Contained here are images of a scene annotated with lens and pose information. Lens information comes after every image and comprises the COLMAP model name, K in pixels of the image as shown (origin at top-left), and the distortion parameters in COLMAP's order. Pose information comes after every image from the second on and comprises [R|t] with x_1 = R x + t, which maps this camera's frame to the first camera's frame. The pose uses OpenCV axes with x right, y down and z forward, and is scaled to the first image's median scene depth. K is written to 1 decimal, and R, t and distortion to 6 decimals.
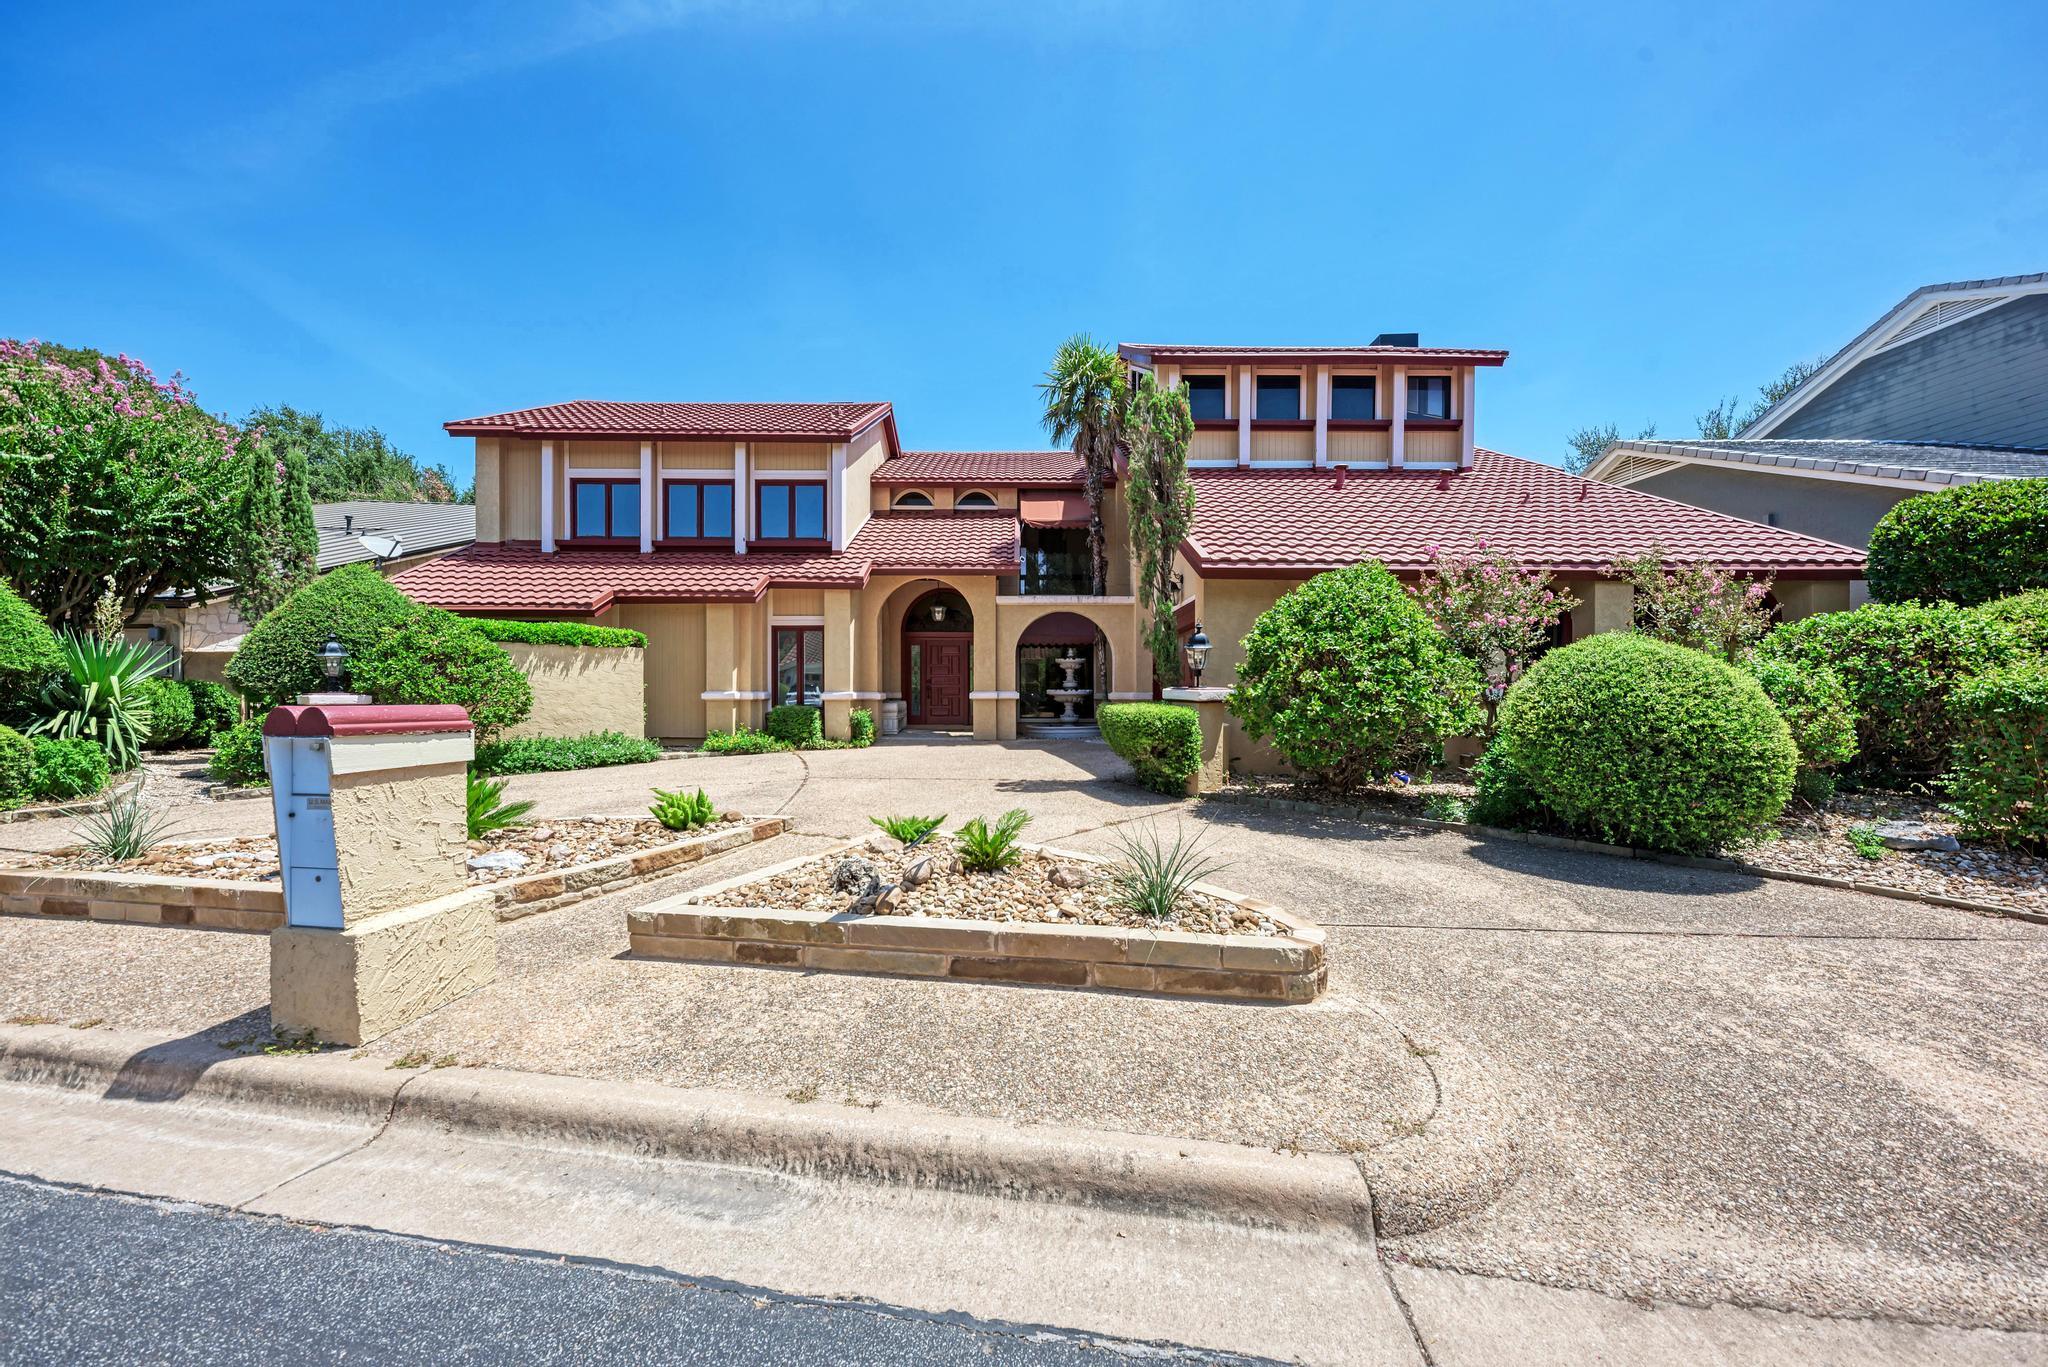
lens RADIAL K [[748.3, 0, 1024.2], [0, 748.3, 694.8], [0, 0, 1]] dist [0.000426, -0.000017]
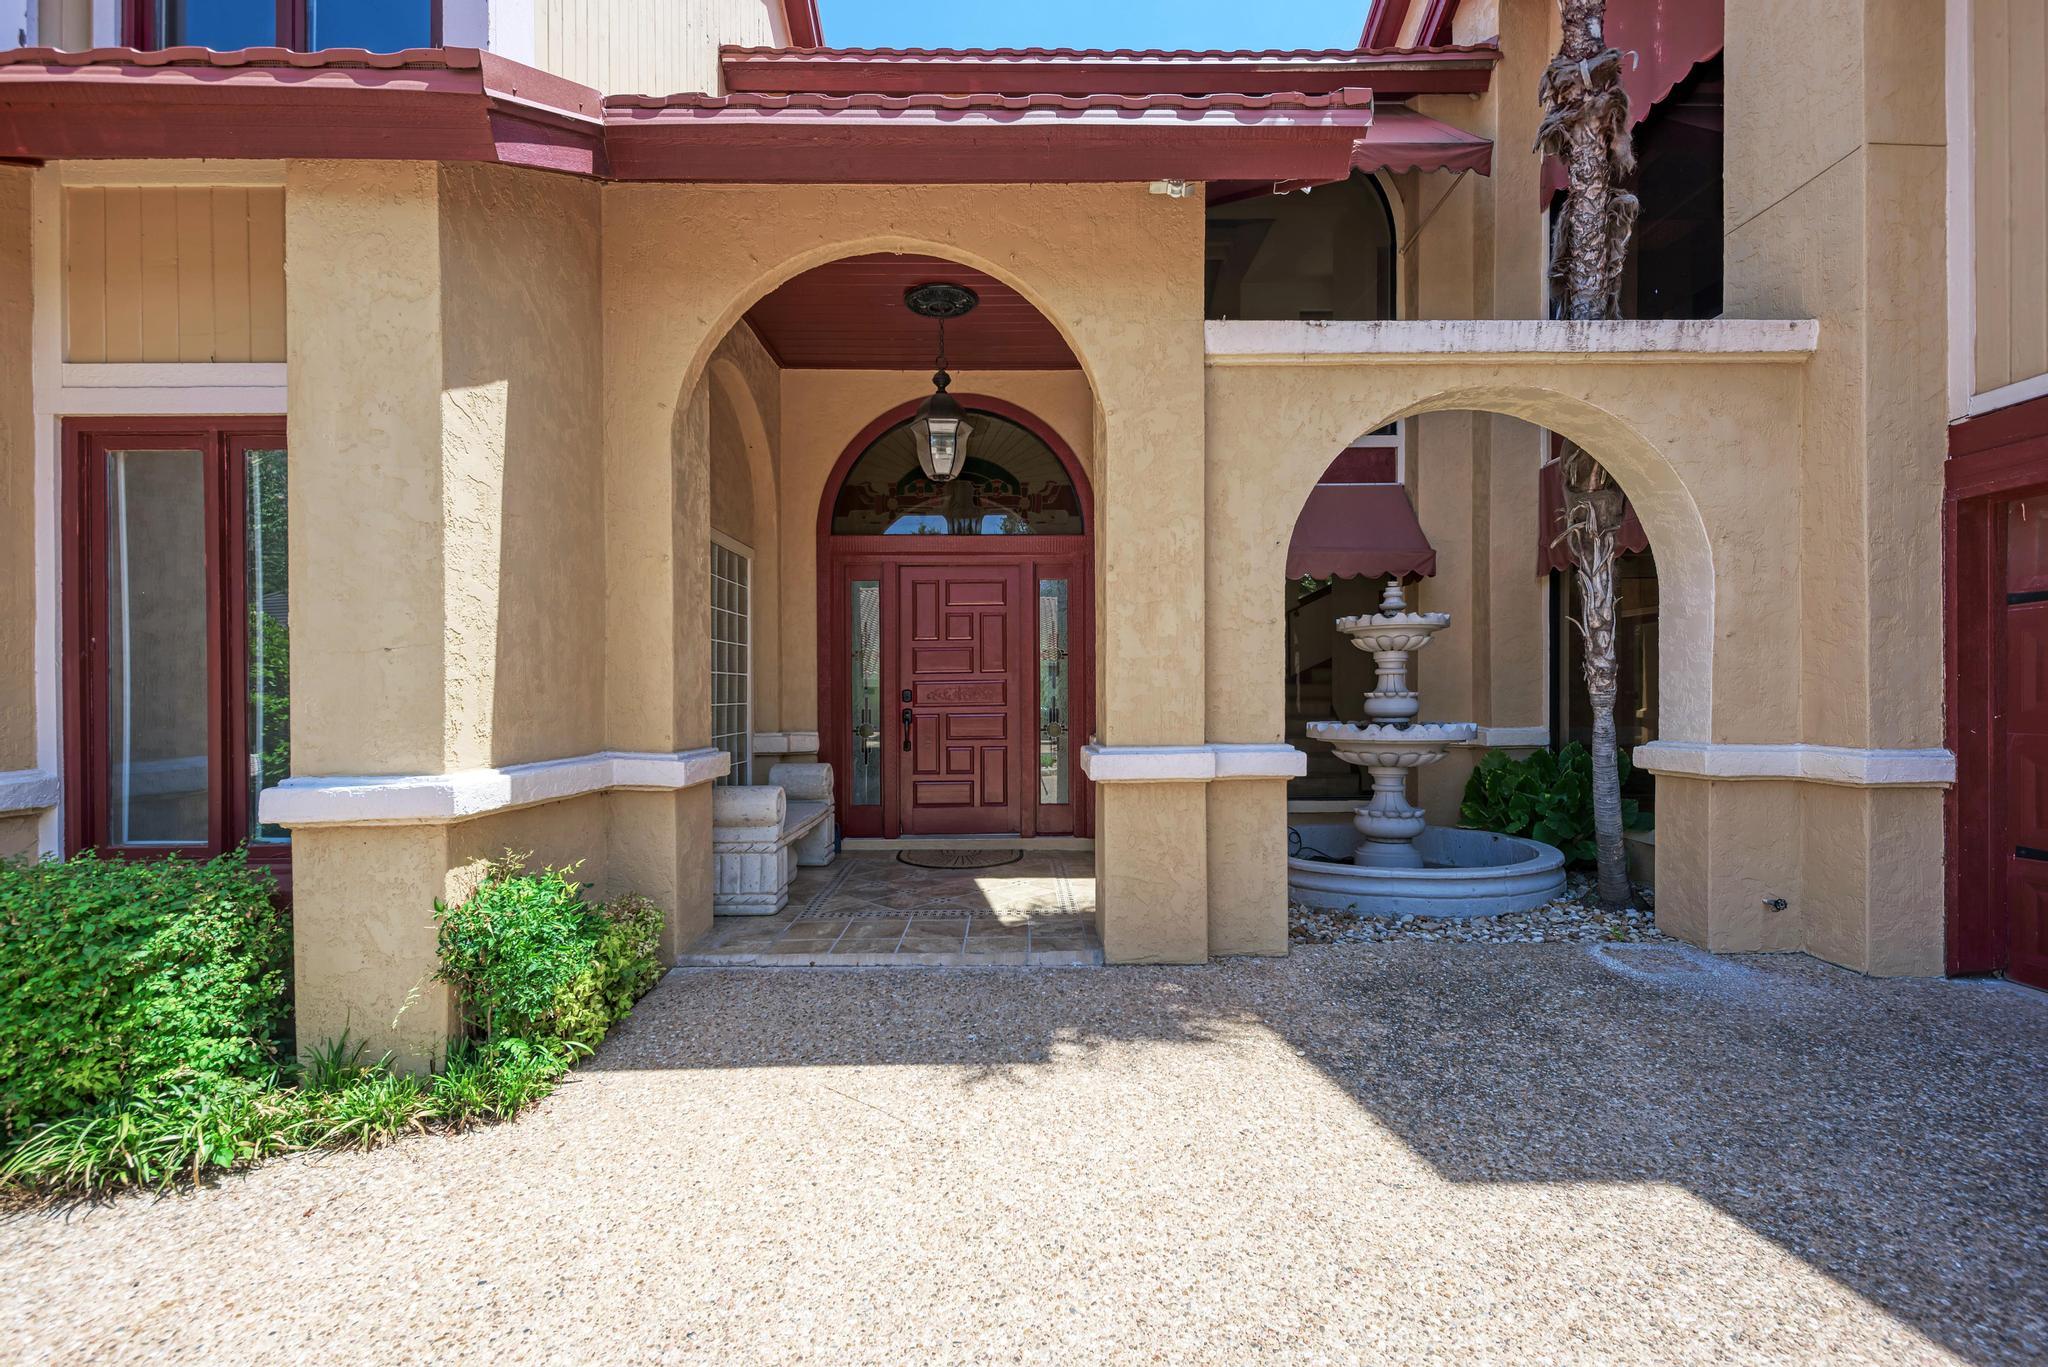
lens RADIAL K [[934.9, 0, 1024.0], [0, 934.9, 683.5], [0, 0, 1]] dist [0.000285, 0.000004]
pose [[0.999970, -0.006647, -0.003990, -0.090142], [0.006575, 0.999821, -0.017766, -0.018568], [0.004108, 0.017739, 0.999834, 0.713488]]
